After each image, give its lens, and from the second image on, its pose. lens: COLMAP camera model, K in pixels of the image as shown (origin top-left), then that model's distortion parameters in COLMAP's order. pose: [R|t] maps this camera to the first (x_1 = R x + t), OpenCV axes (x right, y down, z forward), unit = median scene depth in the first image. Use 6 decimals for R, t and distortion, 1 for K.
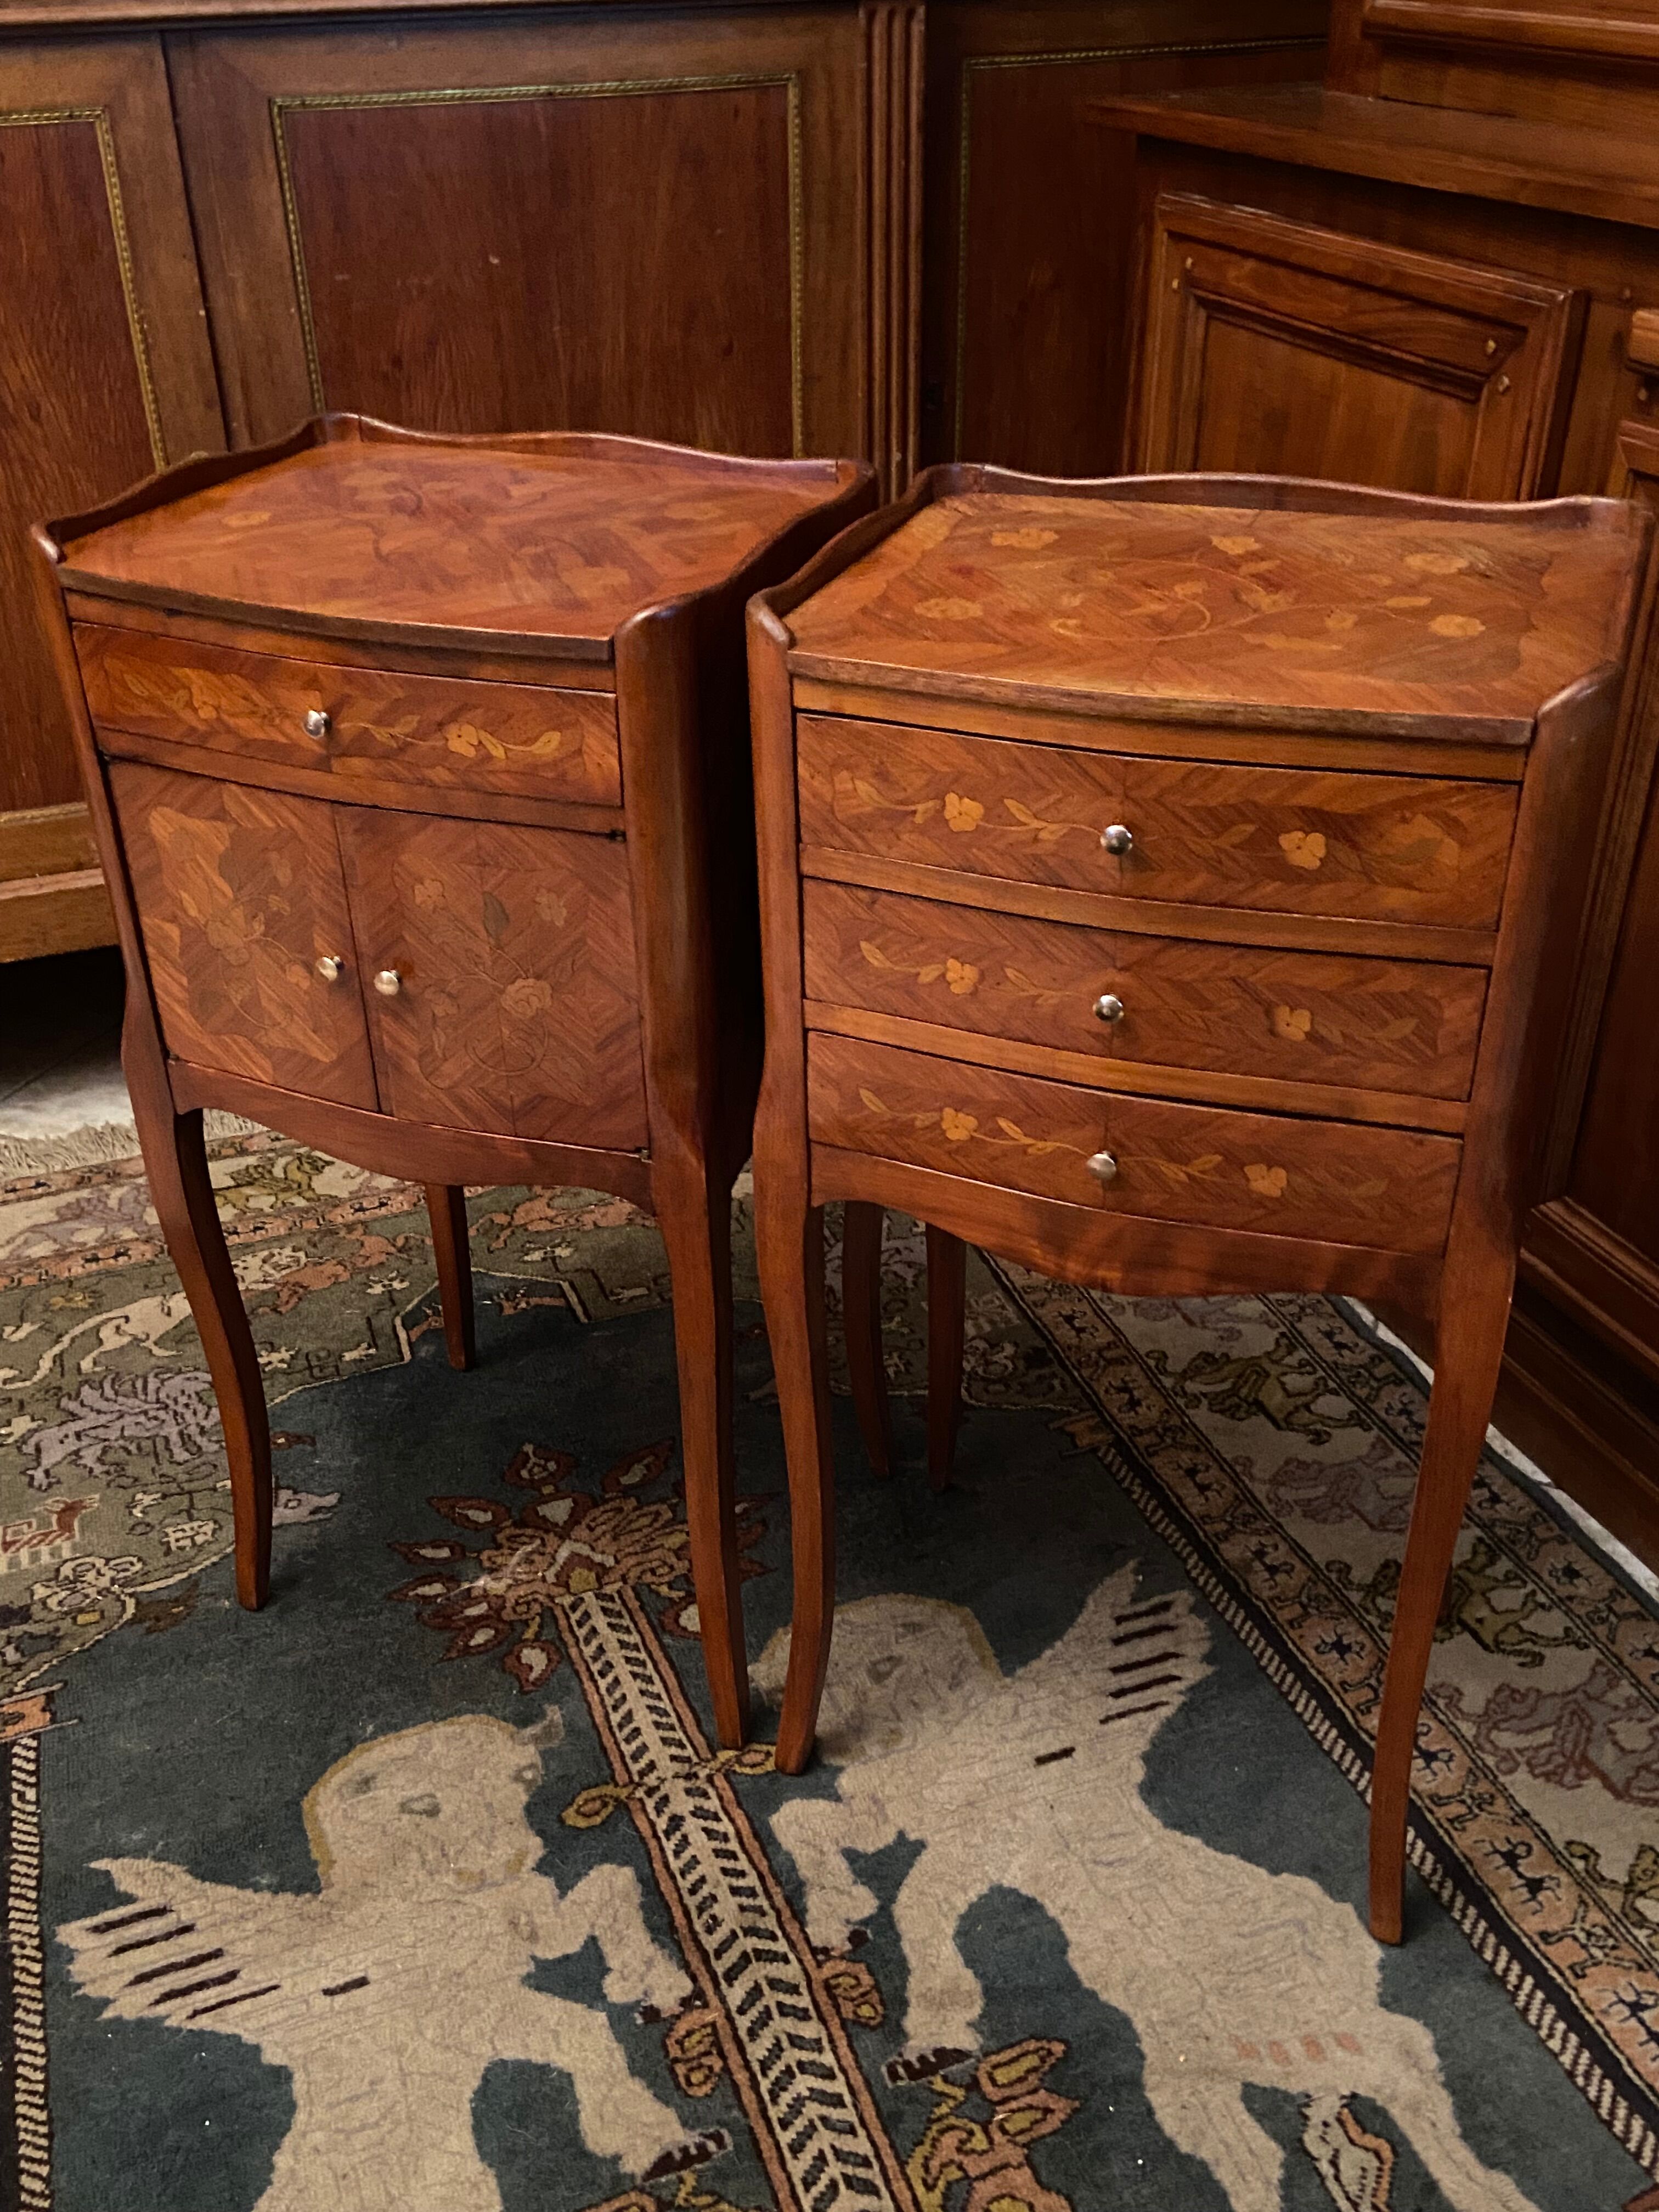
lens RADIAL K [[2084.3, 0, 785.9], [0, 2084.3, 1112.6], [0, 0, 1]] dist [0.074598, 0.000000]
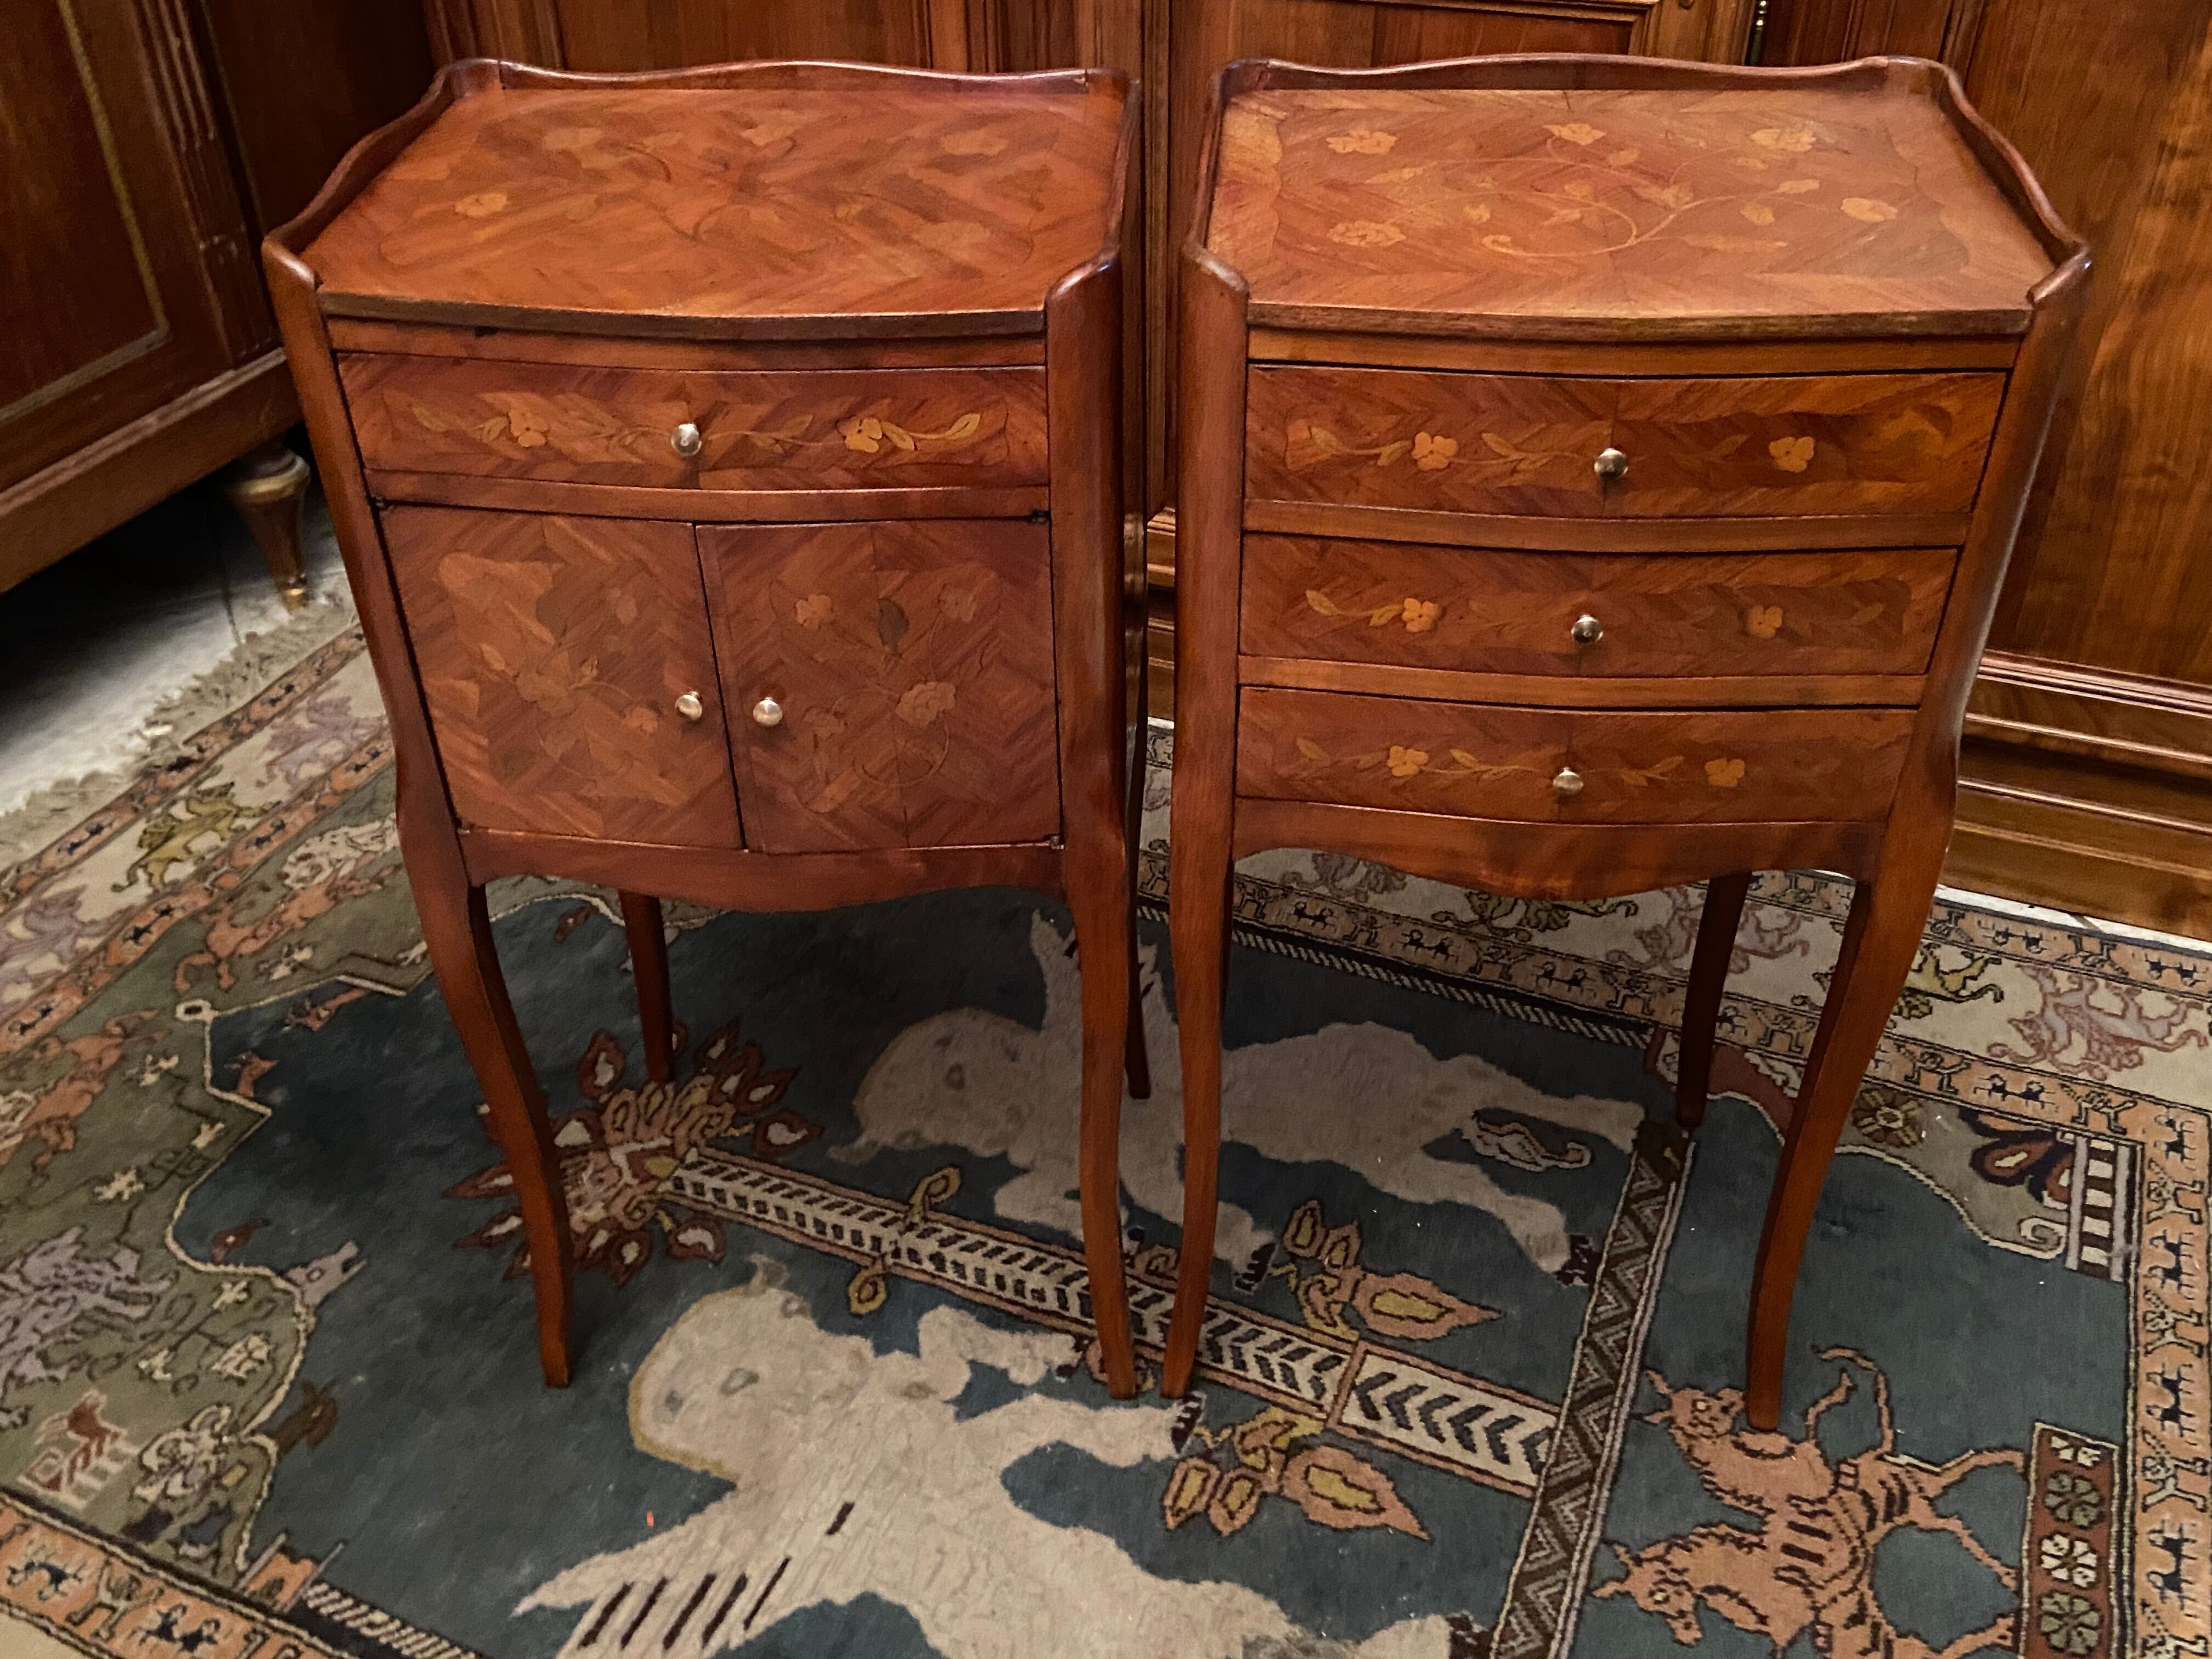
lens RADIAL K [[2084.3, 0, 1072.4], [0, 2084.3, 851.0], [0, 0, 1]] dist [0.074598, 0.000000]
pose [[0.699119, -0.417408, 0.580520, -0.587714], [0.366655, 0.906322, 0.210106, -0.069443], [-0.613838, 0.065962, 0.786671, 0.072190]]
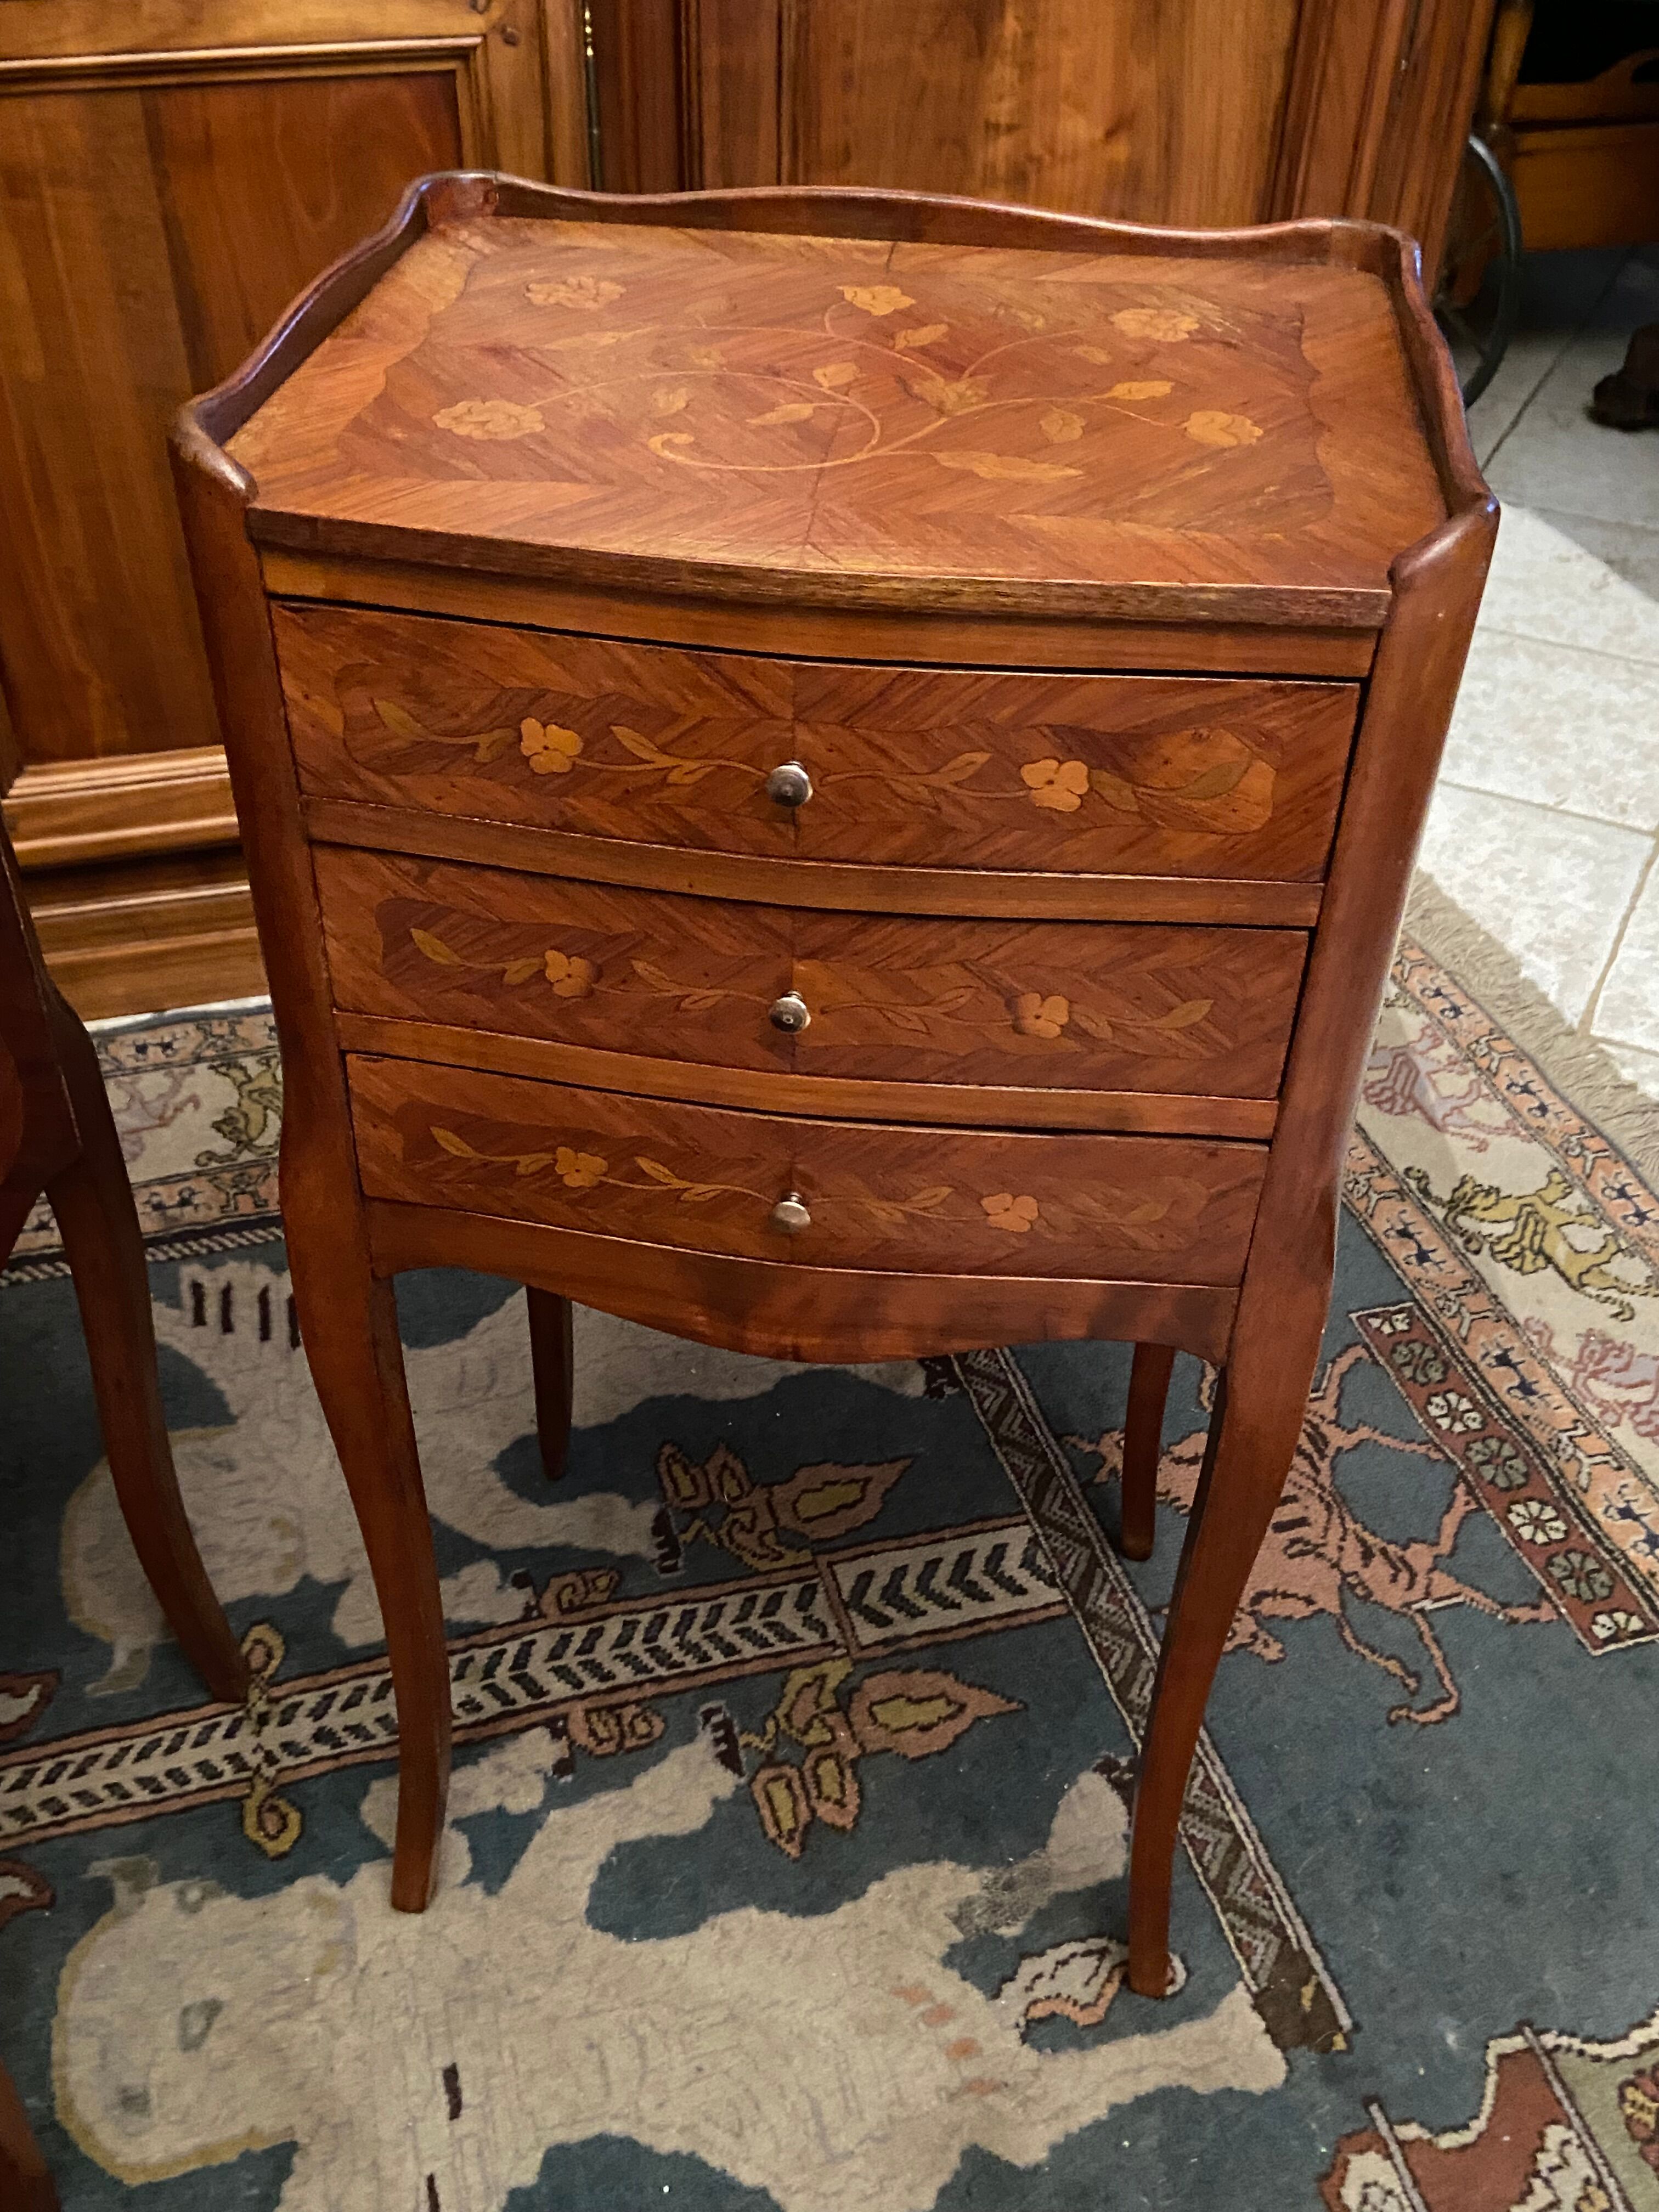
lens RADIAL K [[2084.3, 0, 814.9], [0, 2084.3, 1099.6], [0, 0, 1]] dist [0.074598, 0.000000]
pose [[0.082272, -0.604843, 0.792083, -0.602074], [0.491166, 0.716161, 0.495852, -0.196751], [-0.867172, 0.348249, 0.355998, 0.442570]]
